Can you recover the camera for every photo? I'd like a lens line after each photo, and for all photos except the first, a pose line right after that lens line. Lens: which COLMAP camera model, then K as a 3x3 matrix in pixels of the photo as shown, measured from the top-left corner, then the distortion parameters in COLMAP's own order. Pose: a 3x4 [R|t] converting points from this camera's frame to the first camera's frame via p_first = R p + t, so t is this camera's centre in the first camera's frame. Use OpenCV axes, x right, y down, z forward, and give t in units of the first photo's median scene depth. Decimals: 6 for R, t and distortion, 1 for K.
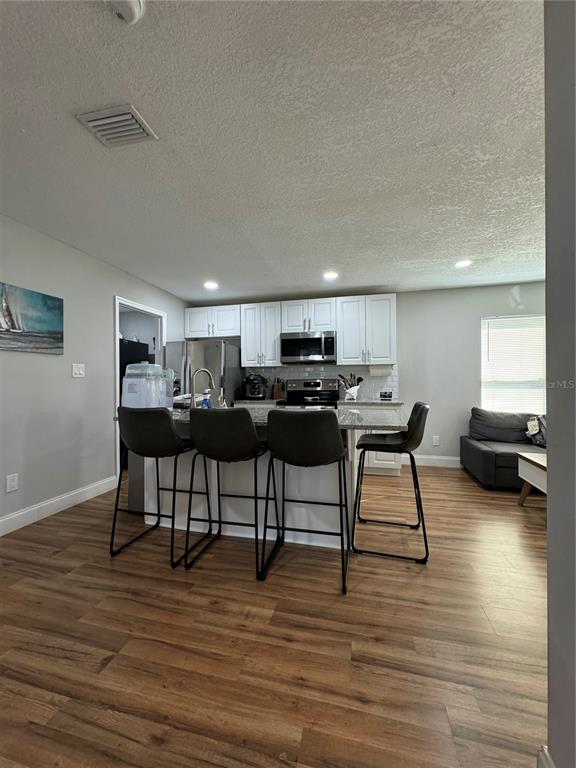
lens RADIAL K [[305.7, 0, 289.3], [0, 305.7, 383.4], [0, 0, 1]] dist [-0.002259, 0.000851]
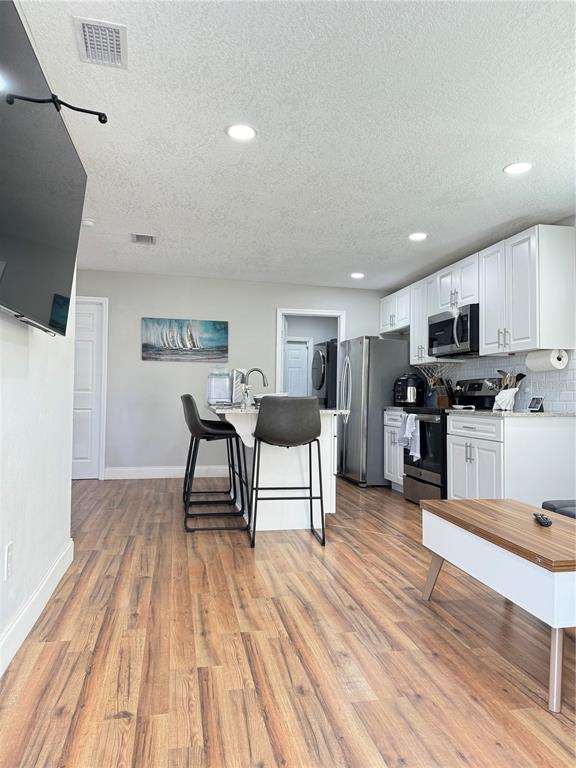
lens RADIAL K [[538.6, 0, 290.0], [0, 538.6, 385.0], [0, 0, 1]] dist [0.071137, -0.070474]
pose [[0.433703, -0.009512, -0.901006, 1.114037], [-0.020801, 0.999572, -0.020565, 0.037246], [0.900816, 0.027661, 0.433320, 0.154930]]
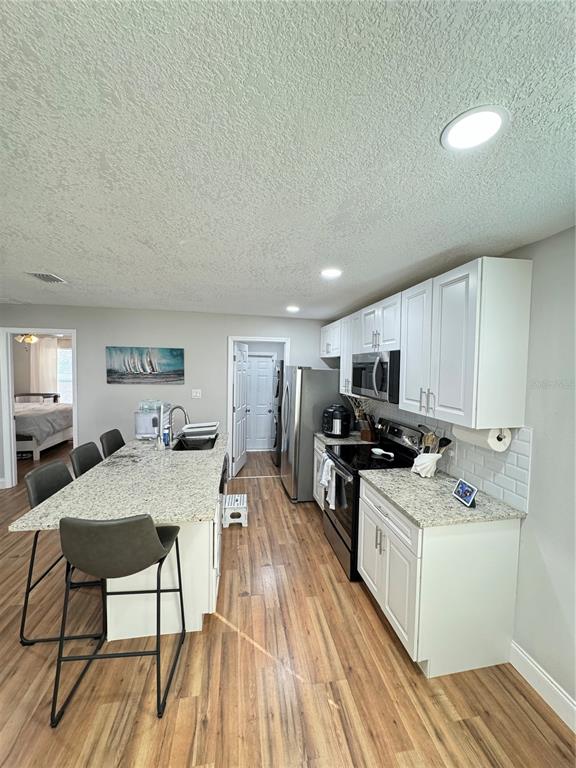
lens RADIAL K [[305.7, 0, 288.2], [0, 305.7, 381.8], [0, 0, 1]] dist [-0.002259, 0.000851]
pose [[0.394000, 0.061741, -0.917034, 0.660194], [-0.029273, 0.998078, 0.054621, -0.149952], [0.918644, 0.005323, 0.395050, 0.630636]]
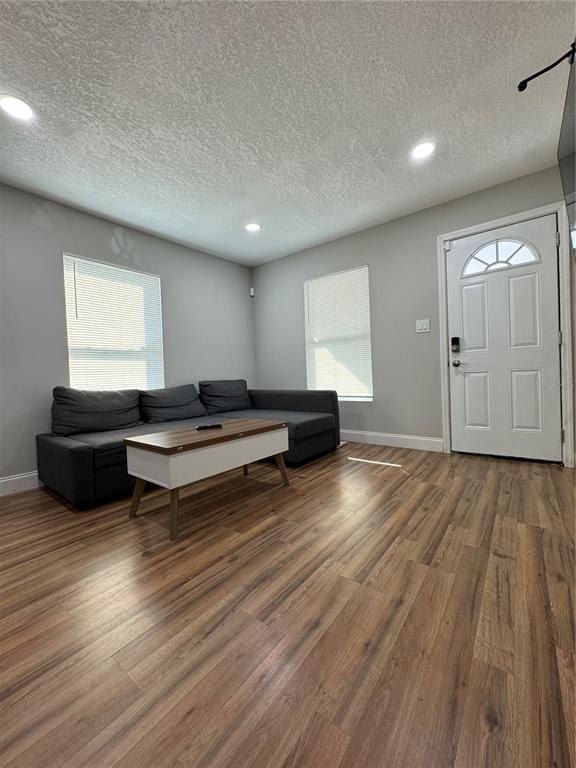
lens RADIAL K [[305.7, 0, 288.3], [0, 305.7, 383.7], [0, 0, 1]] dist [-0.002259, 0.000851]
pose [[0.399489, -0.029378, 0.916267, 0.220091], [0.041047, 0.999057, 0.014136, 0.086651], [-0.915818, 0.031963, 0.400319, 0.313060]]
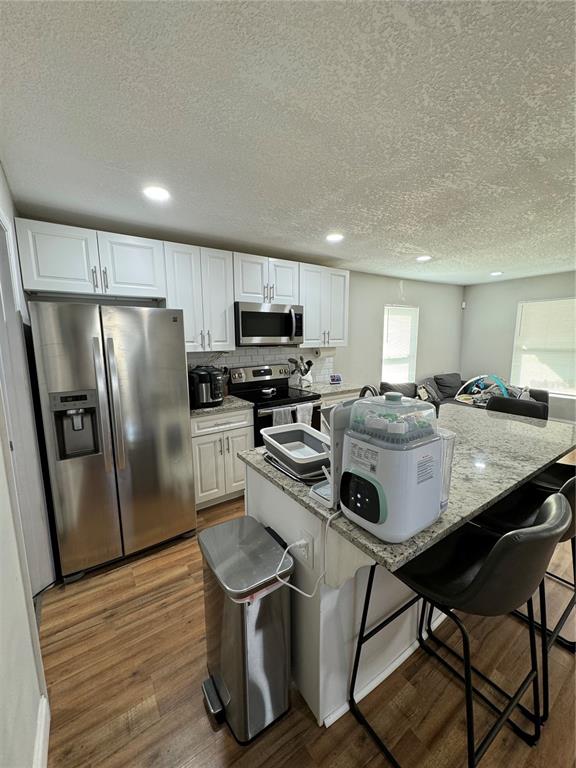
lens RADIAL K [[305.7, 0, 288.2], [0, 305.7, 382.0], [0, 0, 1]] dist [-0.002259, 0.000851]
pose [[0.662663, -0.108935, 0.740953, -0.530931], [0.012997, 0.990888, 0.134057, -0.087860], [-0.748805, -0.079204, 0.658041, 0.516114]]
